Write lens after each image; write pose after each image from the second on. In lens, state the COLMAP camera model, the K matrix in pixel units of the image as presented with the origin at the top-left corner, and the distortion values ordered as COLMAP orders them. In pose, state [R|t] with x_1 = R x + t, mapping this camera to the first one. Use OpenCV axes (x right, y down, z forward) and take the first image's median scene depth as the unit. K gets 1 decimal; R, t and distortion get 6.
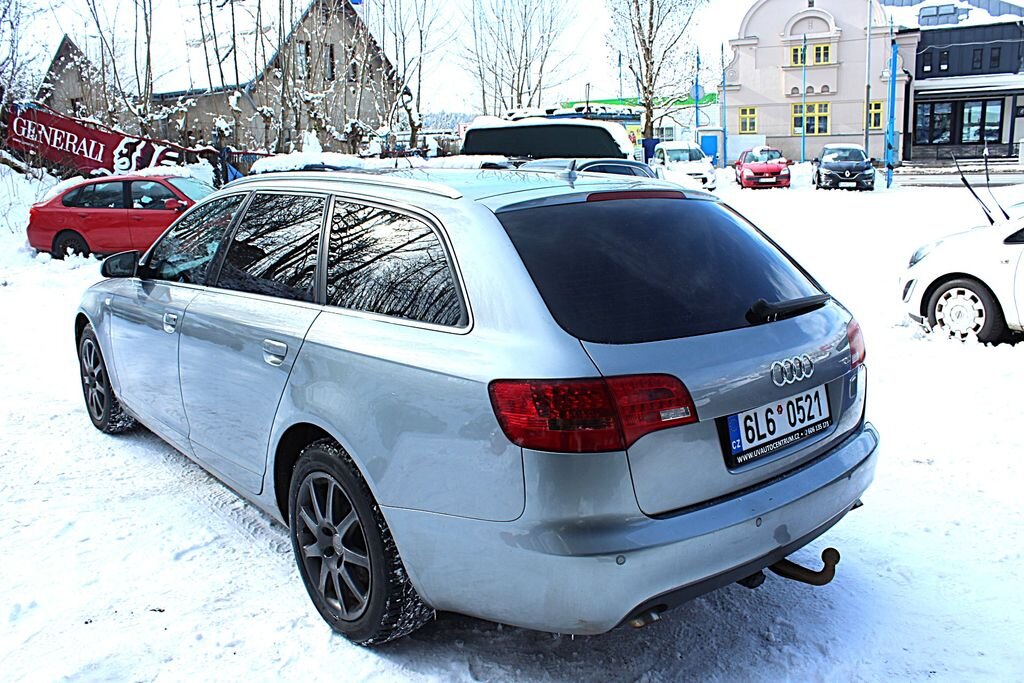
lens RADIAL K [[851.2, 0, 510.0], [0, 851.2, 345.8], [0, 0, 1]] dist [-0.166201, 0.146145]
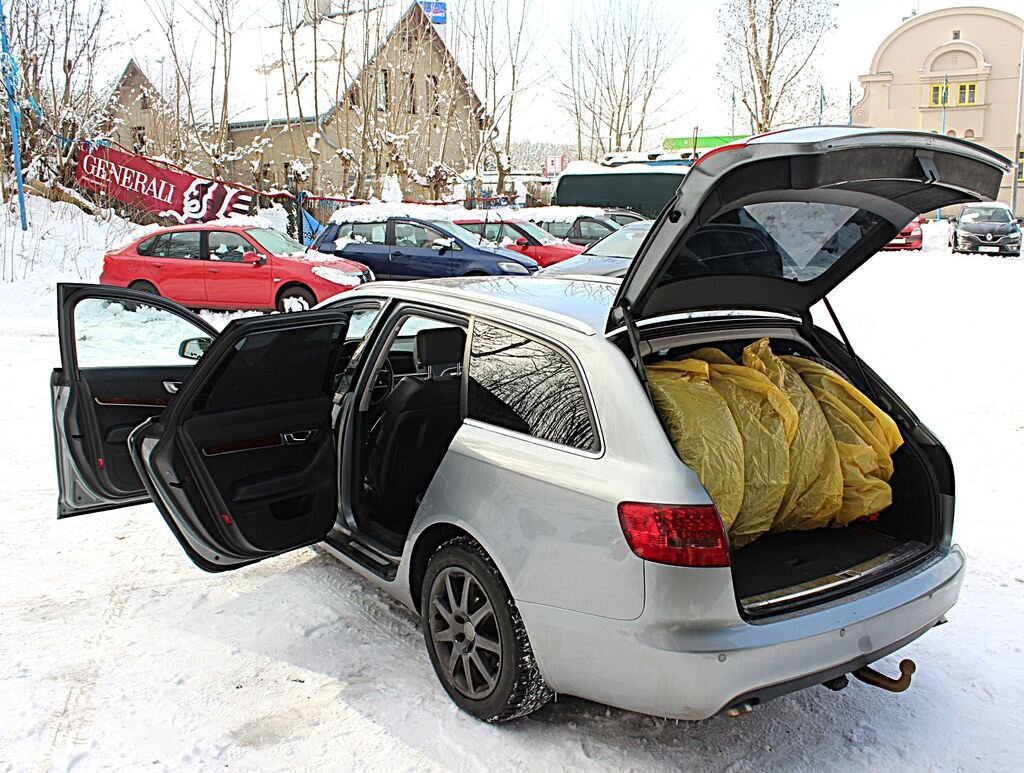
lens RADIAL K [[973.5, 0, 516.0], [0, 973.5, 381.3], [0, 0, 1]] dist [-0.180068, 0.186906]
pose [[0.995808, 0.043735, -0.080338, -0.008154], [-0.045970, 0.998600, -0.026186, -0.010685], [0.079081, 0.029769, 0.996424, -0.046236]]
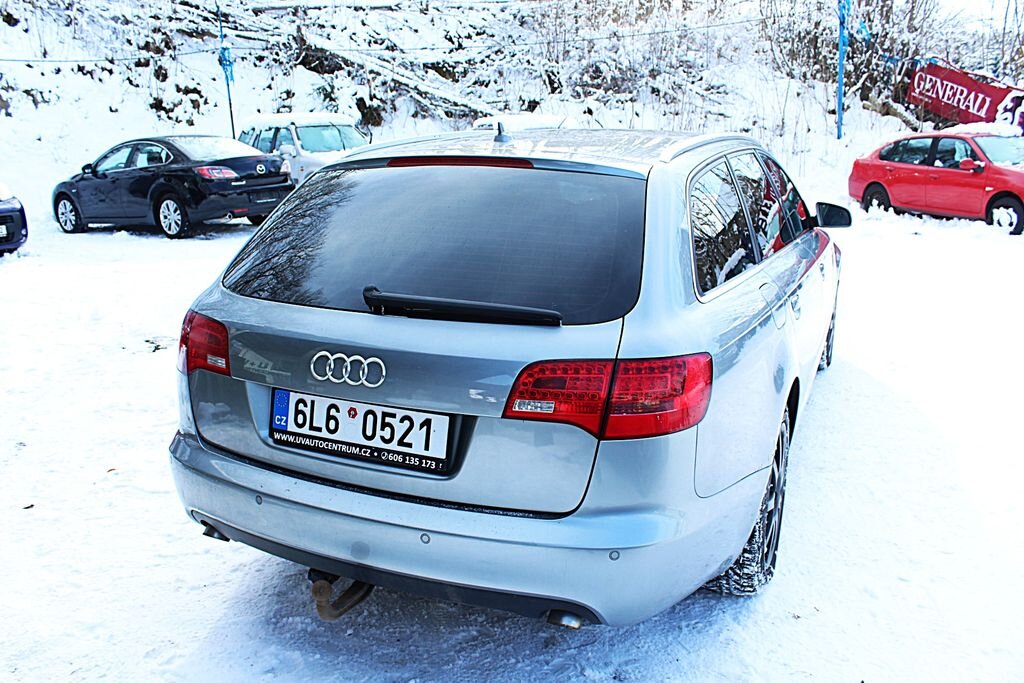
lens RADIAL K [[843.3, 0, 511.0], [0, 843.3, 347.5], [0, 0, 1]] dist [-0.166134, 0.144234]
pose [[0.414890, 0.236183, -0.878683, 0.165673], [-0.183265, 0.967622, 0.173556, -0.024899], [0.891224, 0.089025, 0.444740, 0.109106]]
